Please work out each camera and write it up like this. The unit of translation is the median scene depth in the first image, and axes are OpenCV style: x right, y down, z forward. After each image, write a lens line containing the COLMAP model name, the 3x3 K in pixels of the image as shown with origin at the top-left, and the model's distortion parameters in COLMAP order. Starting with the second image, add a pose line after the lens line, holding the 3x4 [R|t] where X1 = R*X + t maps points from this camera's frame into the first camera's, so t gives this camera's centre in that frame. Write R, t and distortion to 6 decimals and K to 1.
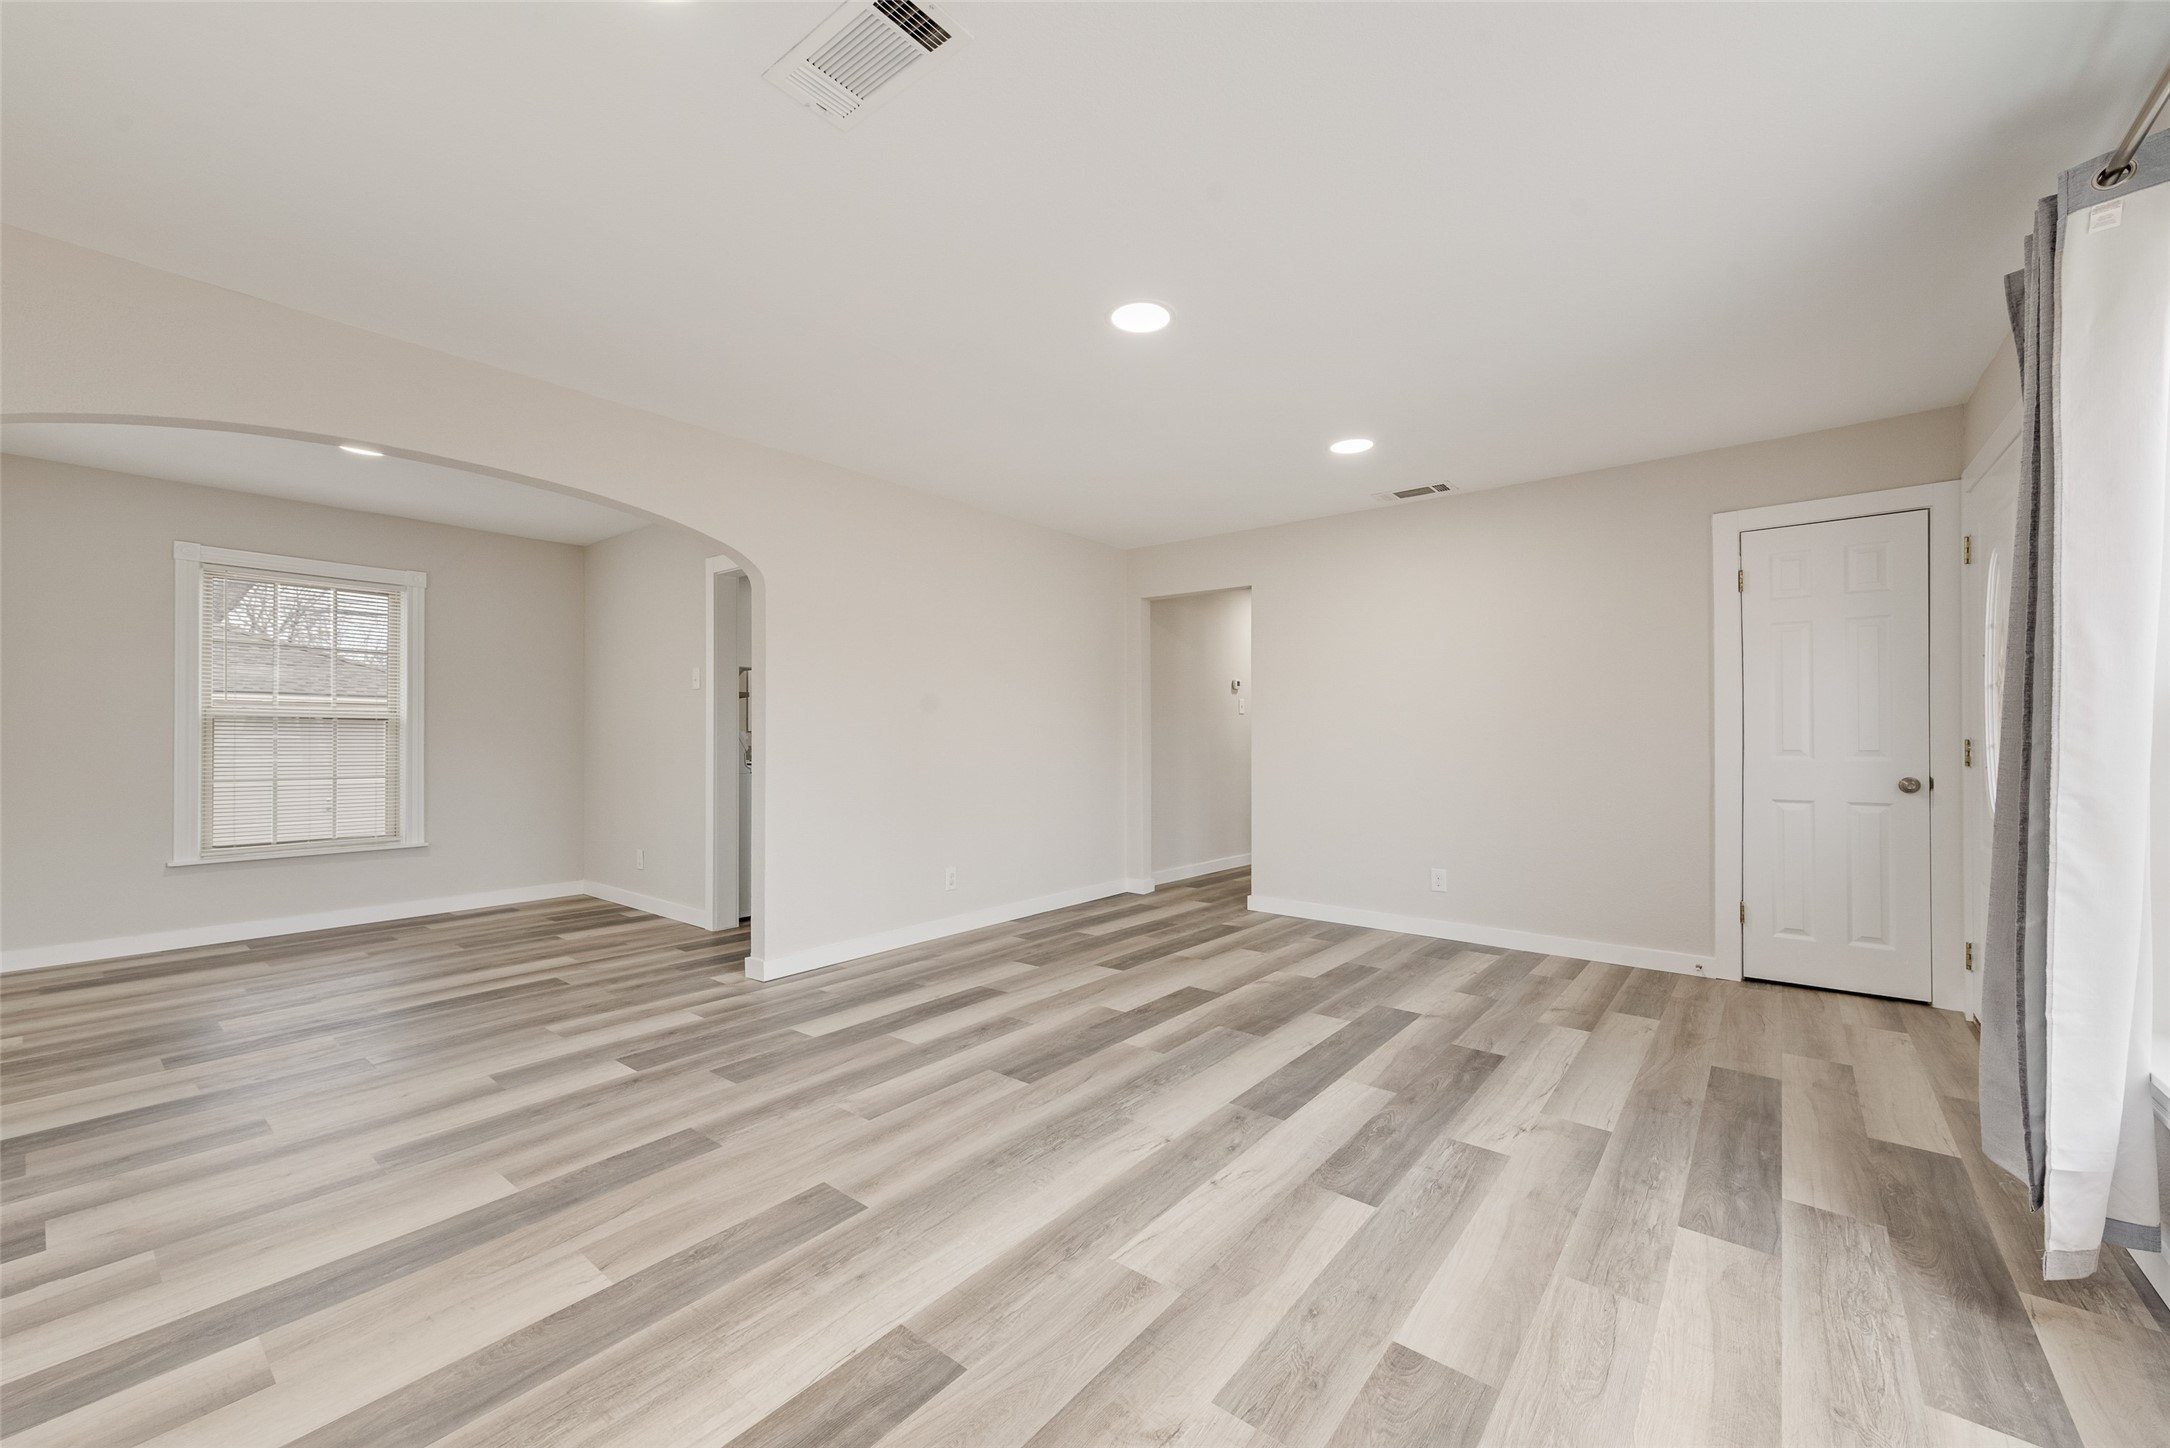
lens RADIAL K [[855.3, 0, 1082.1], [0, 855.3, 730.1], [0, 0, 1]] dist [0.010625, -0.001939]
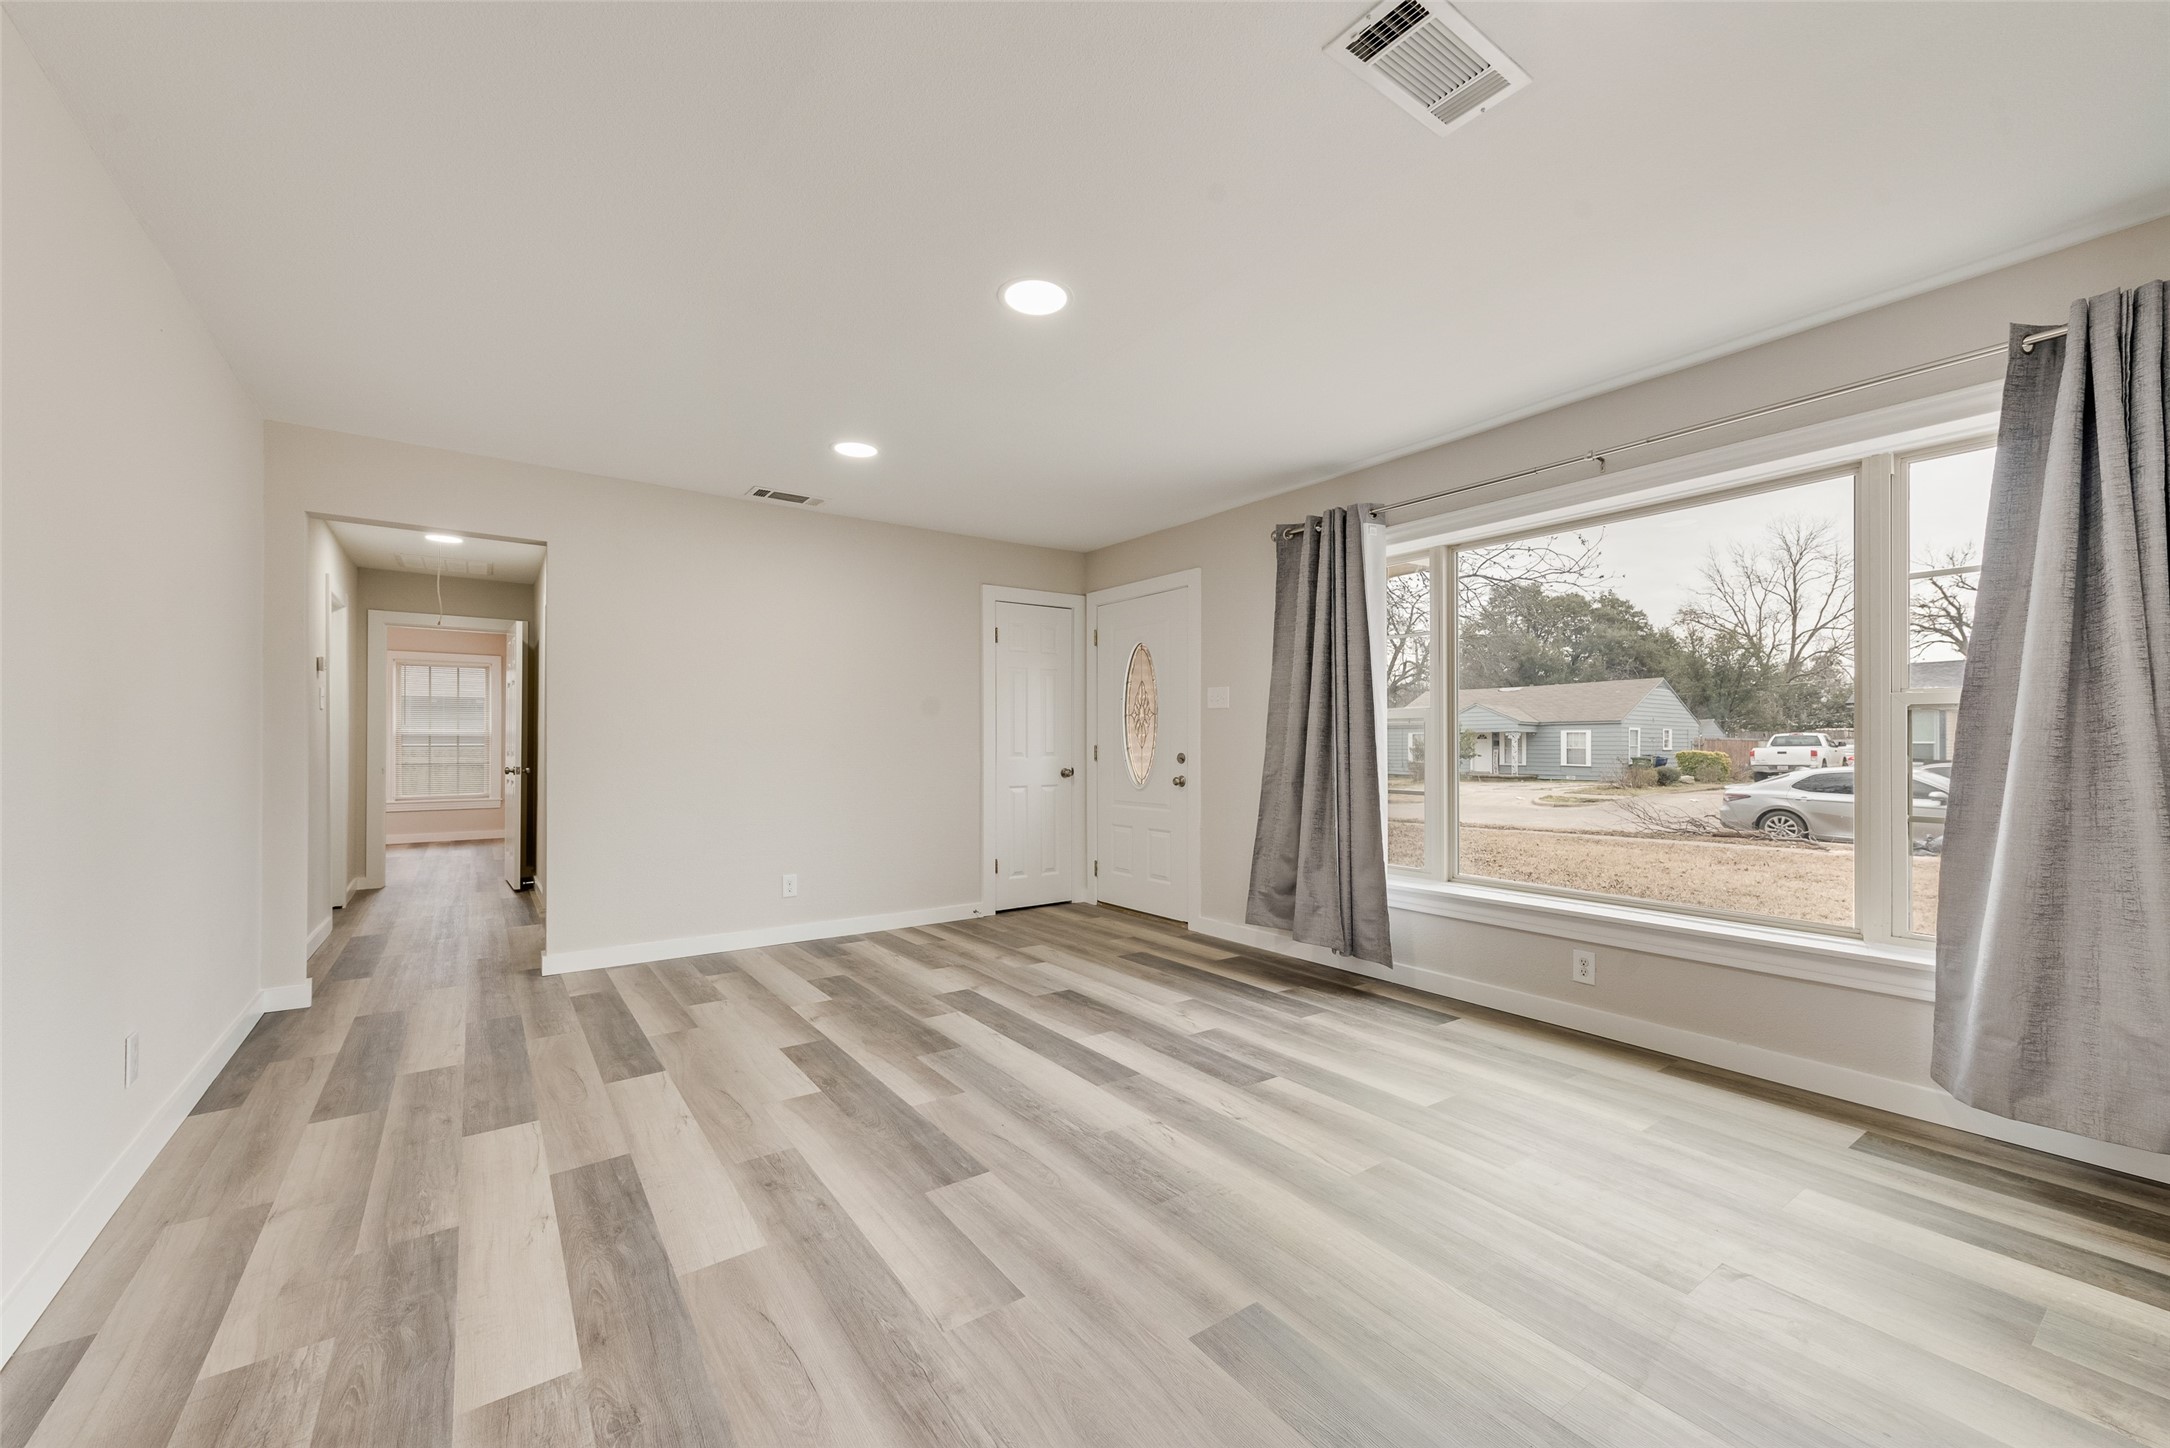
lens RADIAL K [[855.3, 0, 1084.5], [0, 855.3, 737.0], [0, 0, 1]] dist [0.010625, -0.001939]
pose [[0.263016, 0.006361, 0.964770, -0.721746], [-0.006232, 0.999969, -0.004894, 0.003442], [-0.964771, -0.004725, 0.263047, 0.611932]]
